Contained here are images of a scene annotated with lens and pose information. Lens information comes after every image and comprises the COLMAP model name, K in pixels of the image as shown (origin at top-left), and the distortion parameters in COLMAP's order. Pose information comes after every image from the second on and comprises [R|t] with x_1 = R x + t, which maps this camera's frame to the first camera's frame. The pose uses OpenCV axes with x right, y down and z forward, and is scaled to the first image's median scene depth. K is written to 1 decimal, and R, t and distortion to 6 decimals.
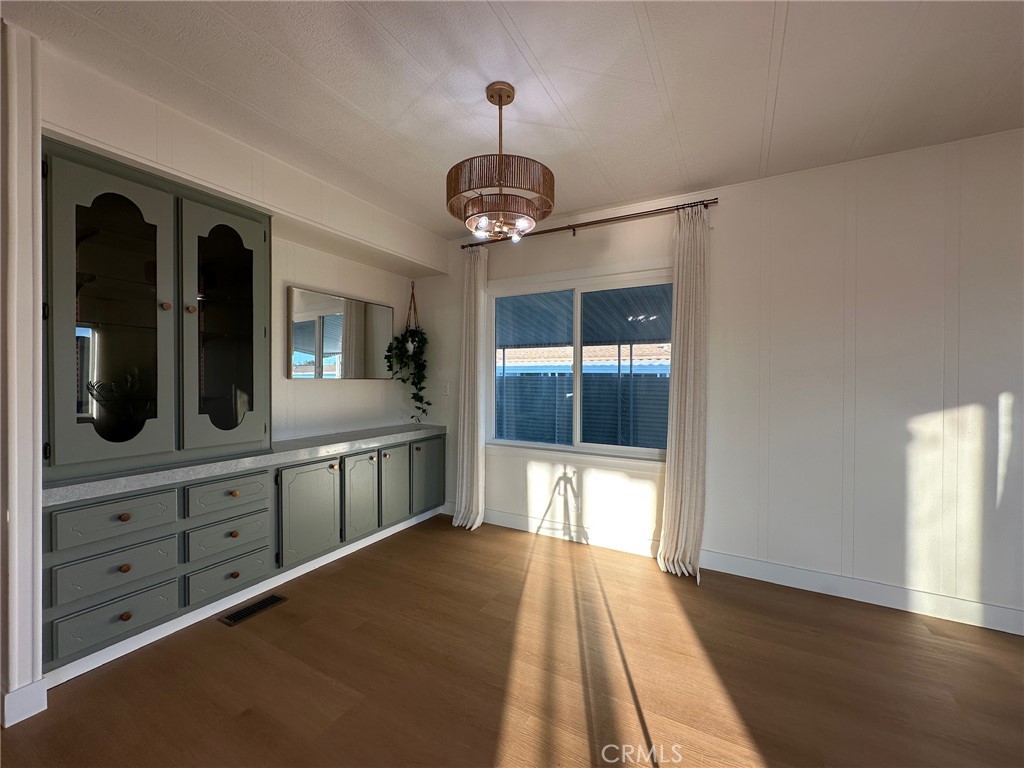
lens RADIAL K [[409.0, 0, 508.8], [0, 409.0, 386.4], [0, 0, 1]] dist [-0.003311, 0.001267]
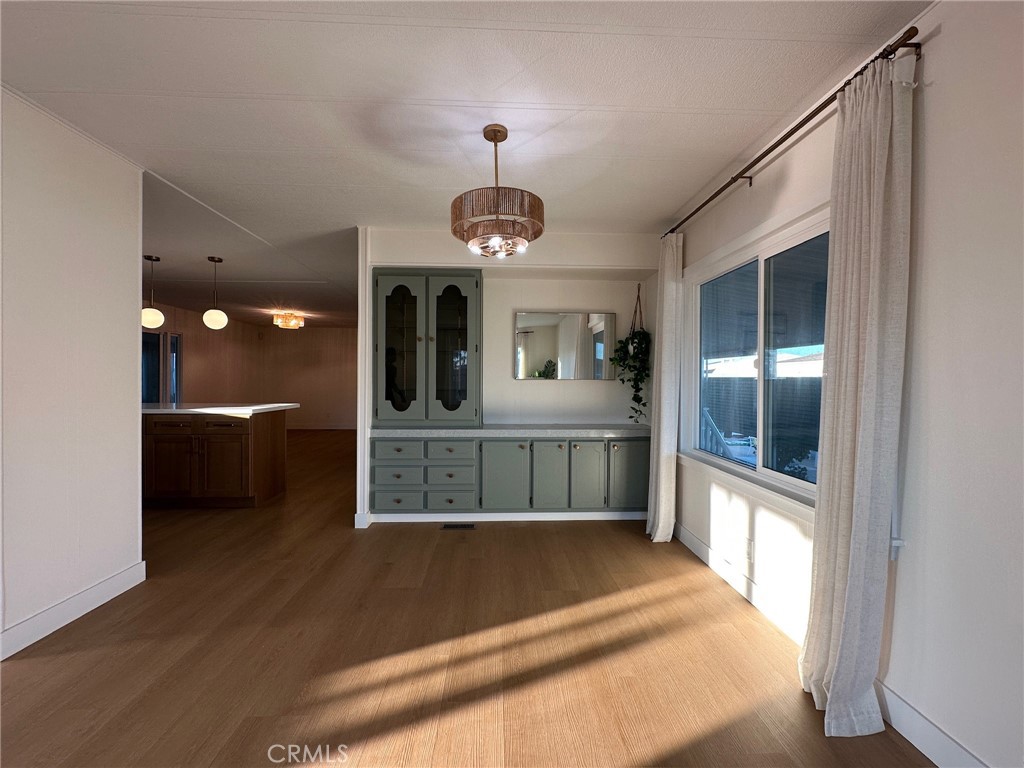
lens RADIAL K [[409.0, 0, 509.4], [0, 409.0, 386.5], [0, 0, 1]] dist [-0.003311, 0.001267]
pose [[0.516853, 0.013169, -0.855973, 0.756573], [-0.018635, 0.999818, 0.004131, -0.000094], [0.855872, 0.013816, 0.517004, 0.331126]]
